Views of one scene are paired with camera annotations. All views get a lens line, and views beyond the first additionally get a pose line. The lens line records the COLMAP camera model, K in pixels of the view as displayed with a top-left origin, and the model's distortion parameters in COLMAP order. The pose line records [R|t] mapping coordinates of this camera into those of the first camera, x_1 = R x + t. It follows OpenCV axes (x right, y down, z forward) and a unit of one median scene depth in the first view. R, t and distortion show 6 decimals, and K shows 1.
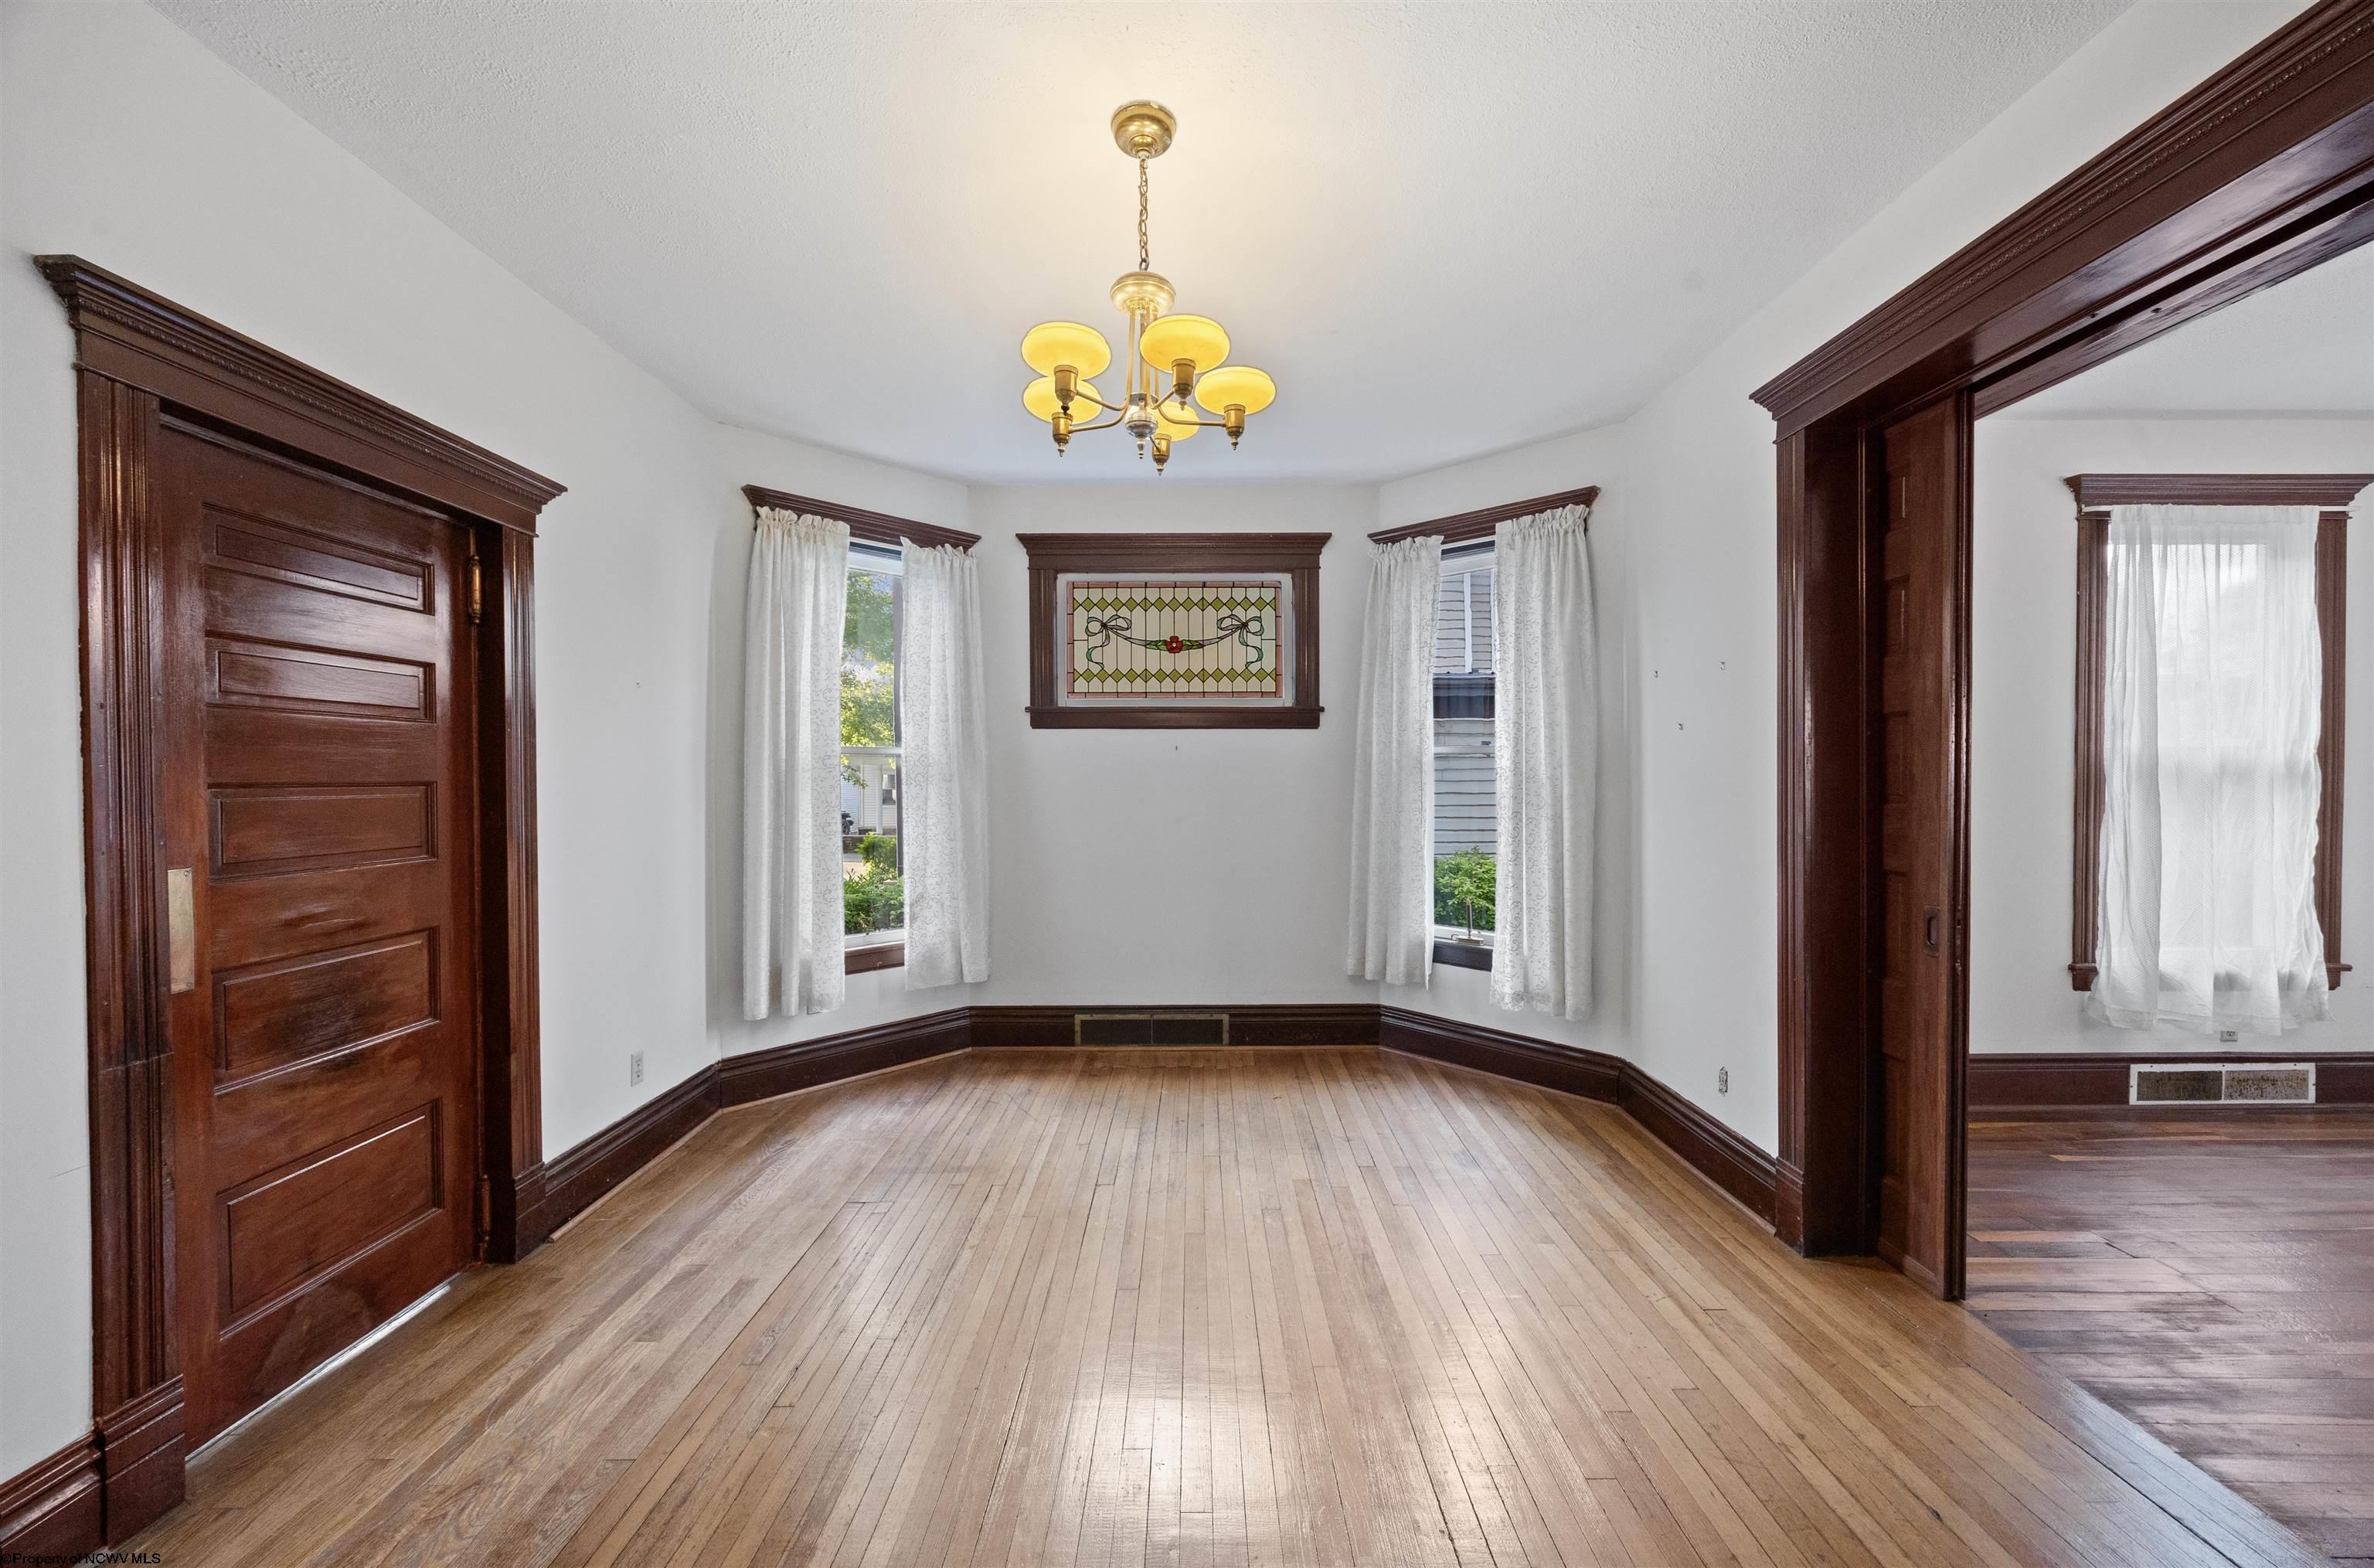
lens RADIAL K [[917.3, 0, 1194.3], [0, 917.3, 801.2], [0, 0, 1]] dist [-0.003567, -0.000134]
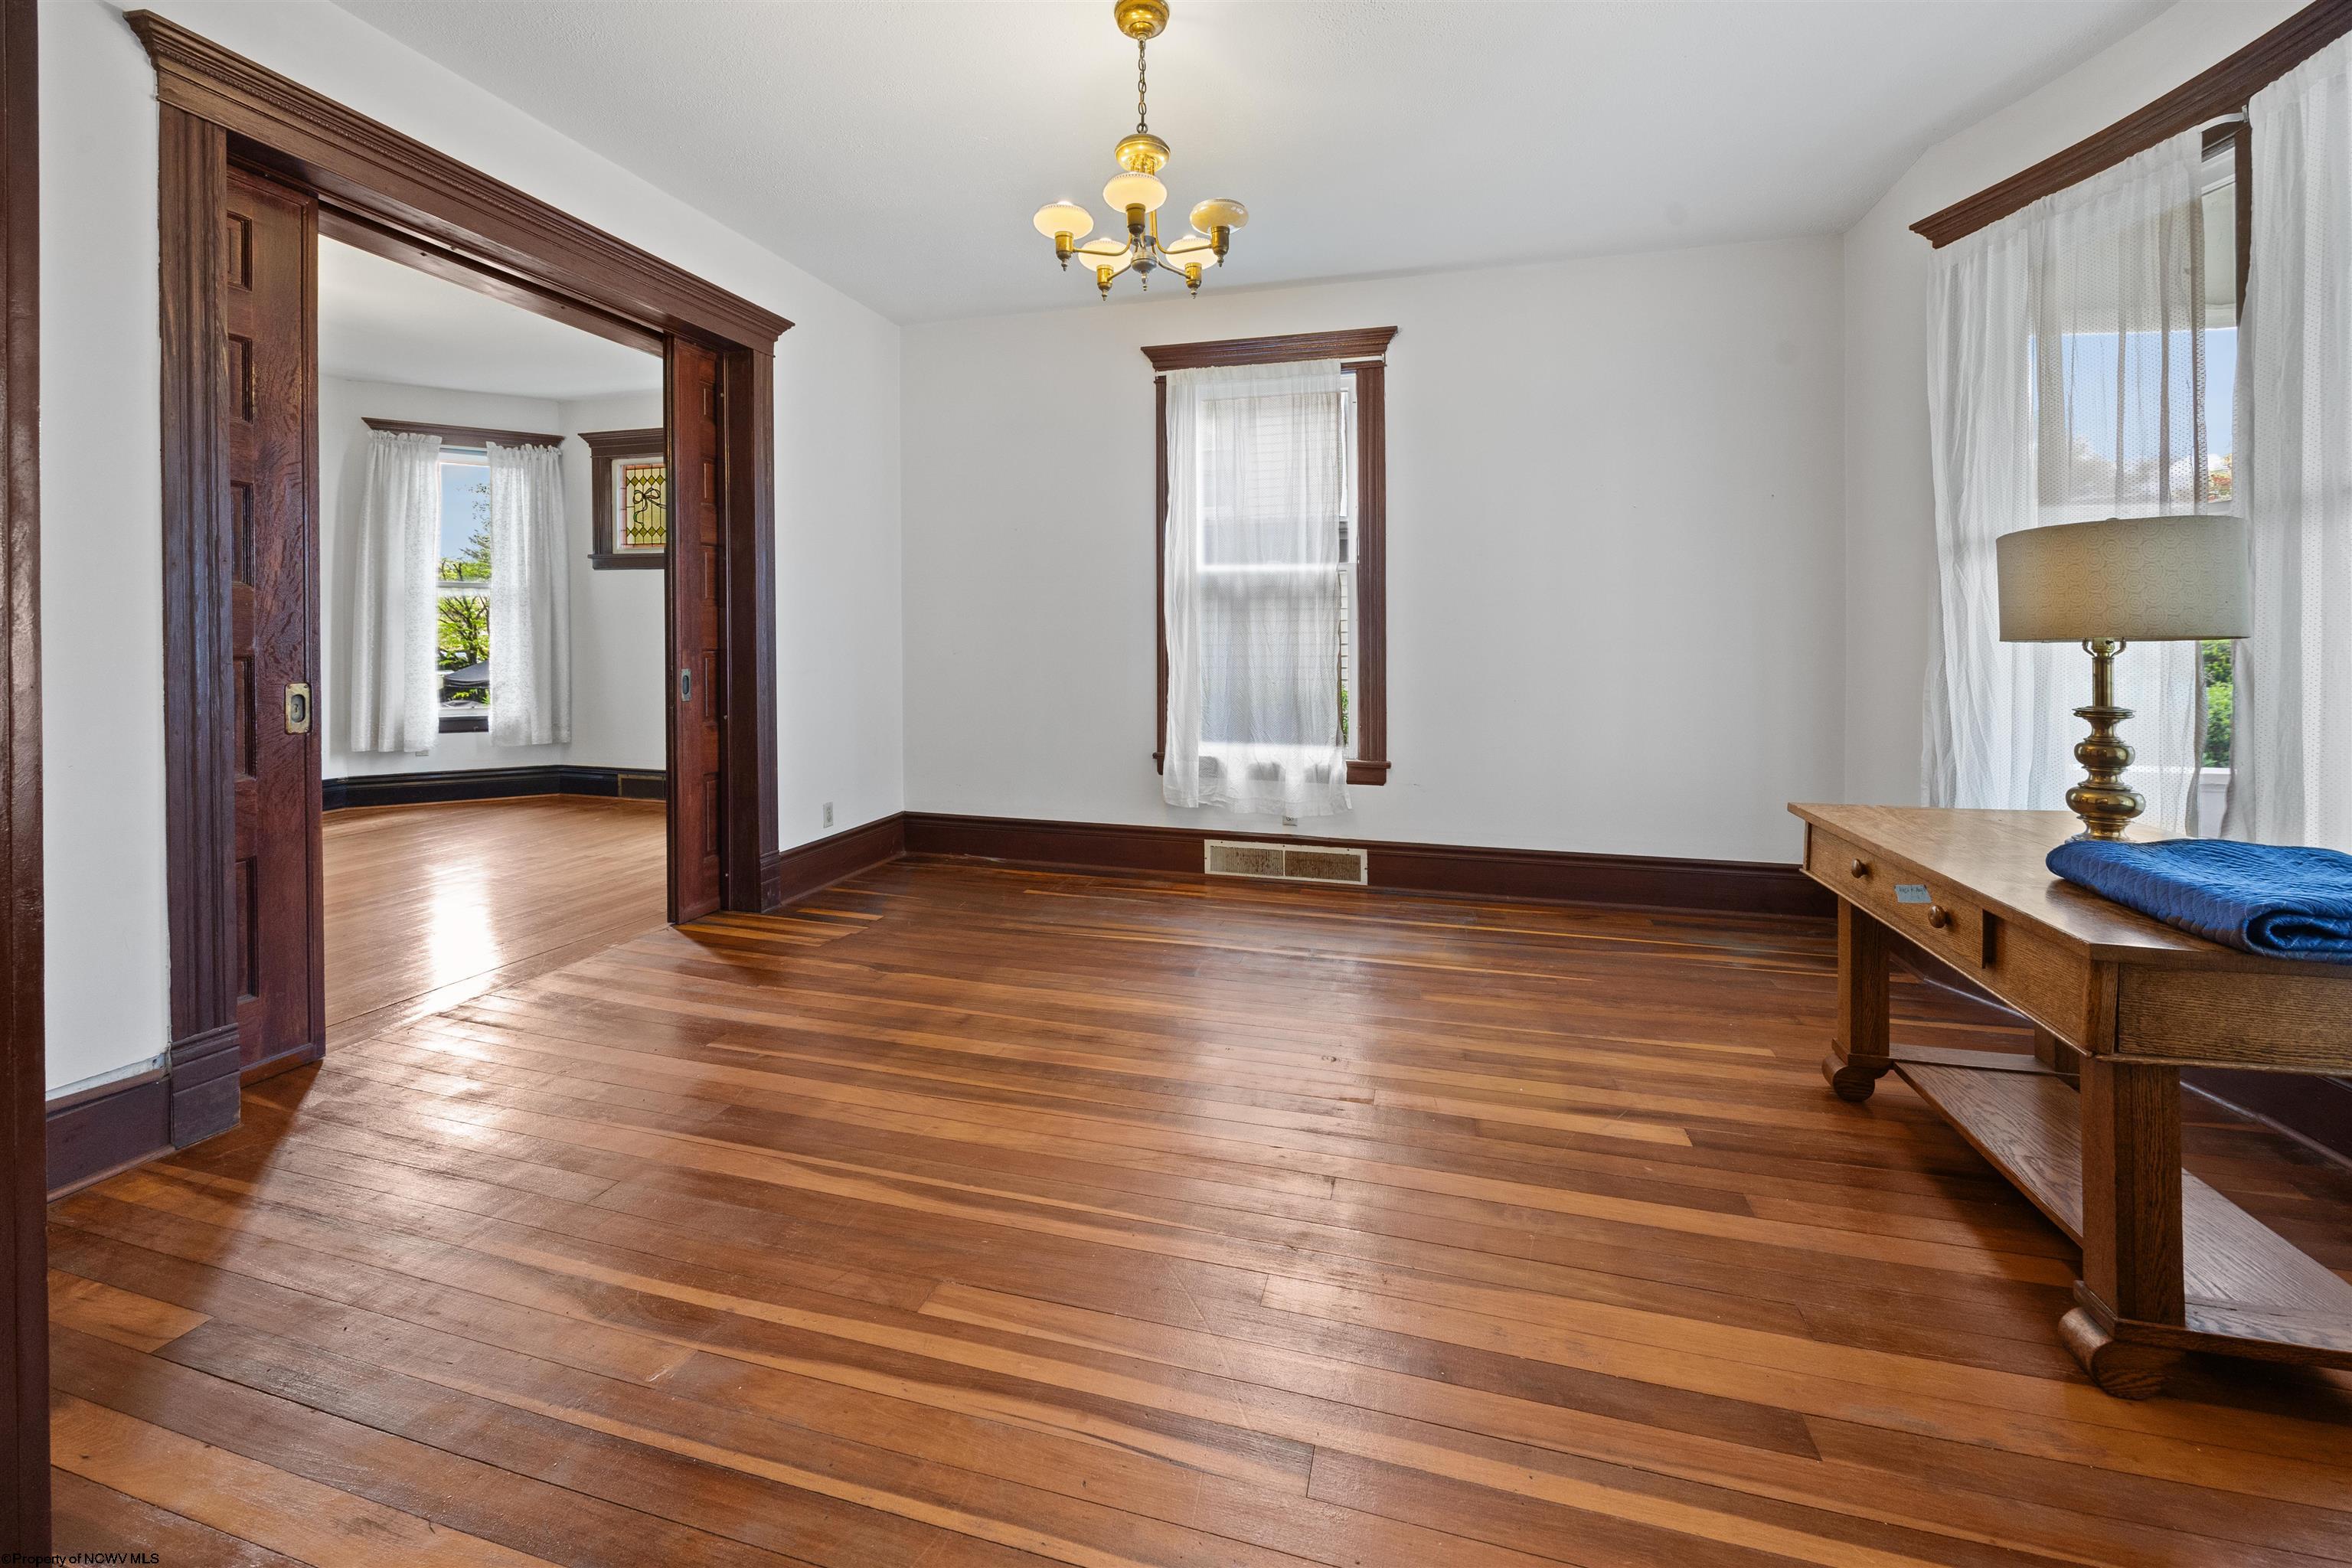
lens RADIAL K [[949.8, 0, 1165.6], [0, 949.8, 667.5], [0, 0, 1]] dist [0.001900, 0.000036]
pose [[0.960568, 0.016853, -0.277535, 1.147490], [-0.015704, 0.999856, 0.006361, 0.050658], [0.277602, -0.001752, 0.960695, -0.175992]]
